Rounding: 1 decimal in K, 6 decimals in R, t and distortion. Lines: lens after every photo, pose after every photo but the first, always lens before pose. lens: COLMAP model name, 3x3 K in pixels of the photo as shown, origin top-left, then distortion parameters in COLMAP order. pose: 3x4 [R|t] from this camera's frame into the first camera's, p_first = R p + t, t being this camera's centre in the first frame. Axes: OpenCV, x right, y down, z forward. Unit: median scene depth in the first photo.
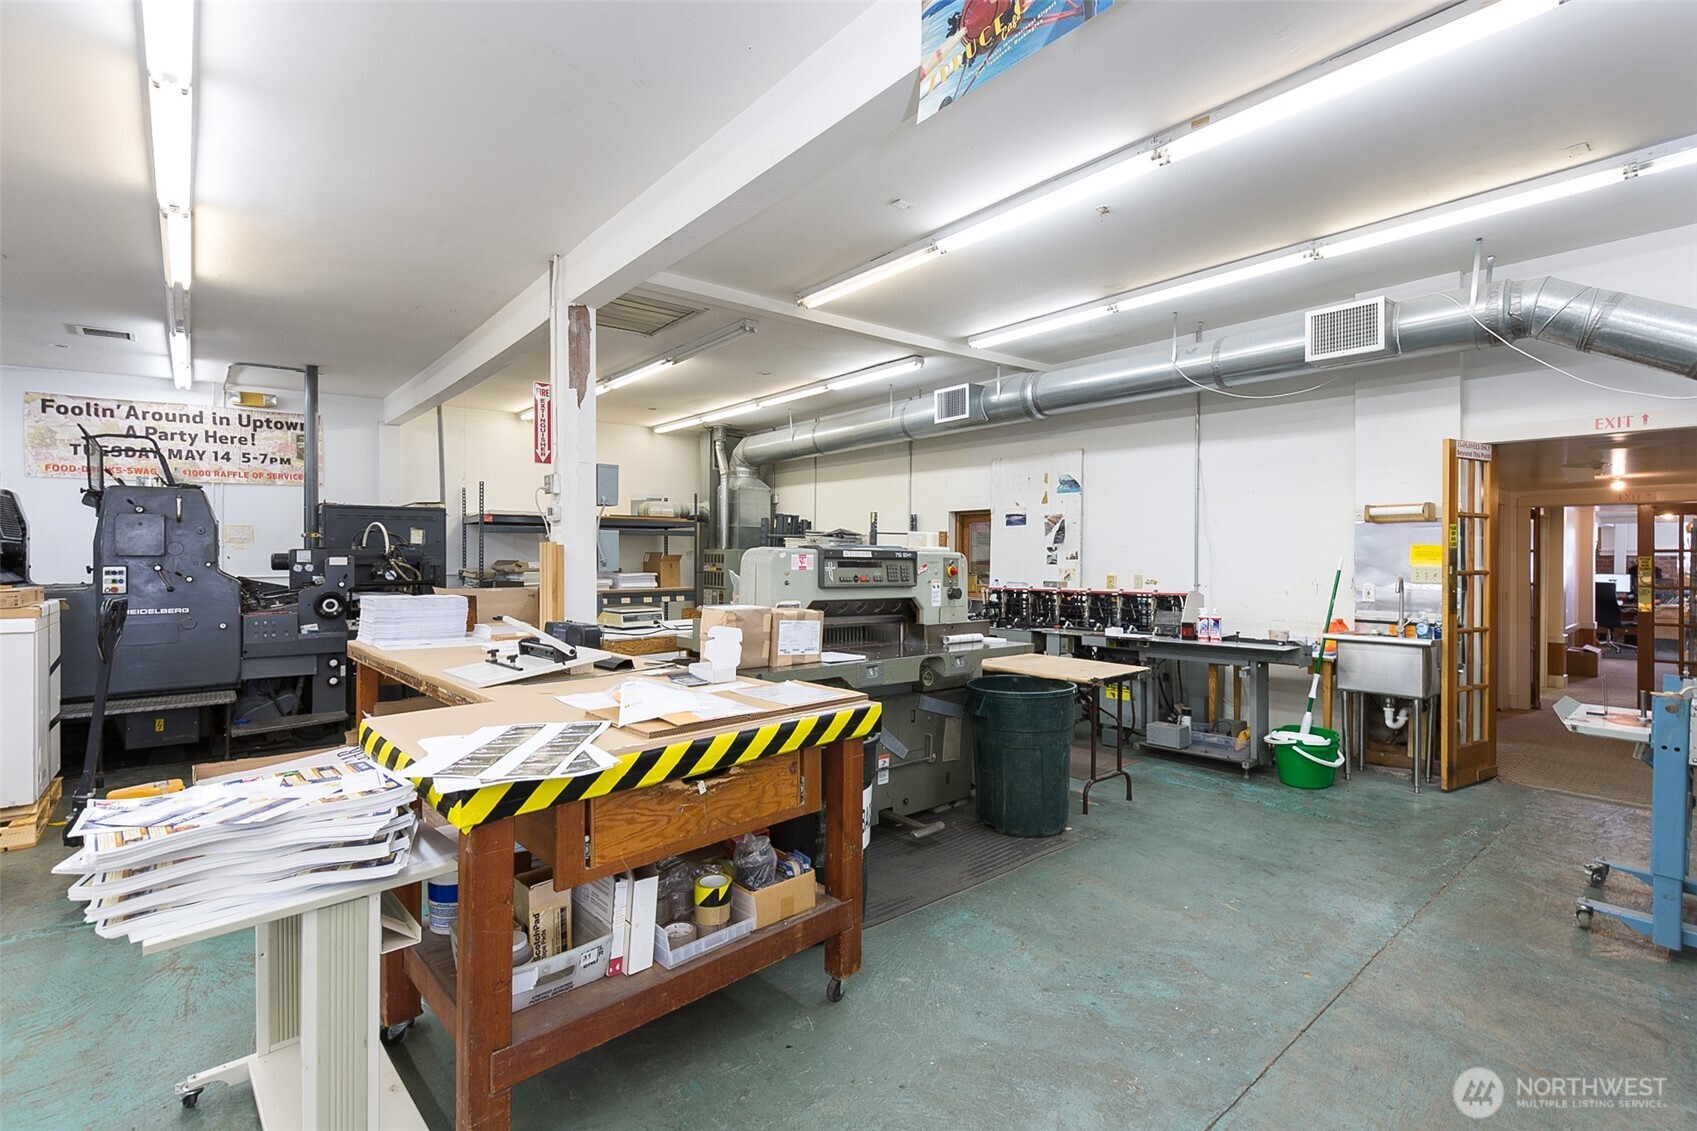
lens RADIAL K [[774.5, 0, 845.8], [0, 774.5, 557.2], [0, 0, 1]] dist [0.007397, -0.007015]
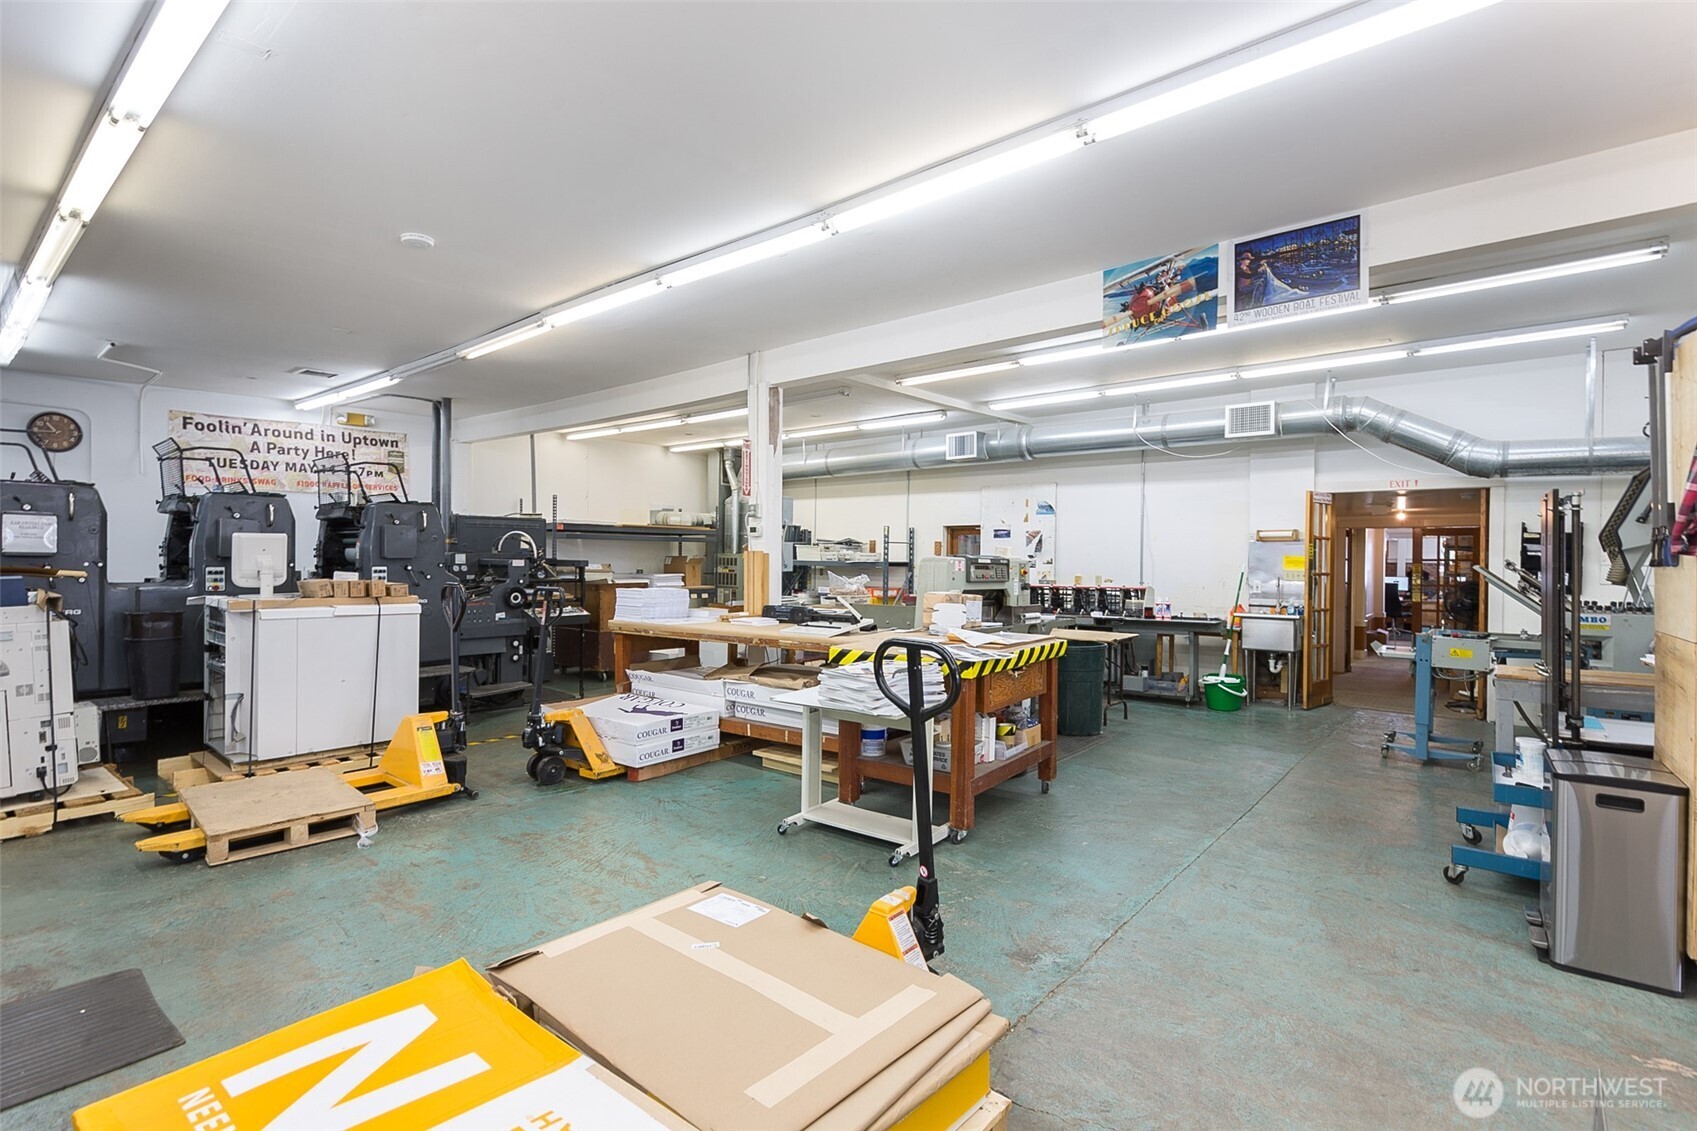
lens RADIAL K [[774.5, 0, 849.3], [0, 774.5, 566.4], [0, 0, 1]] dist [0.007397, -0.007015]
pose [[0.986116, 0.004141, 0.166007, -0.340379], [-0.005503, 0.999955, 0.007746, -0.002192], [-0.165967, -0.008552, 0.986094, -0.339789]]
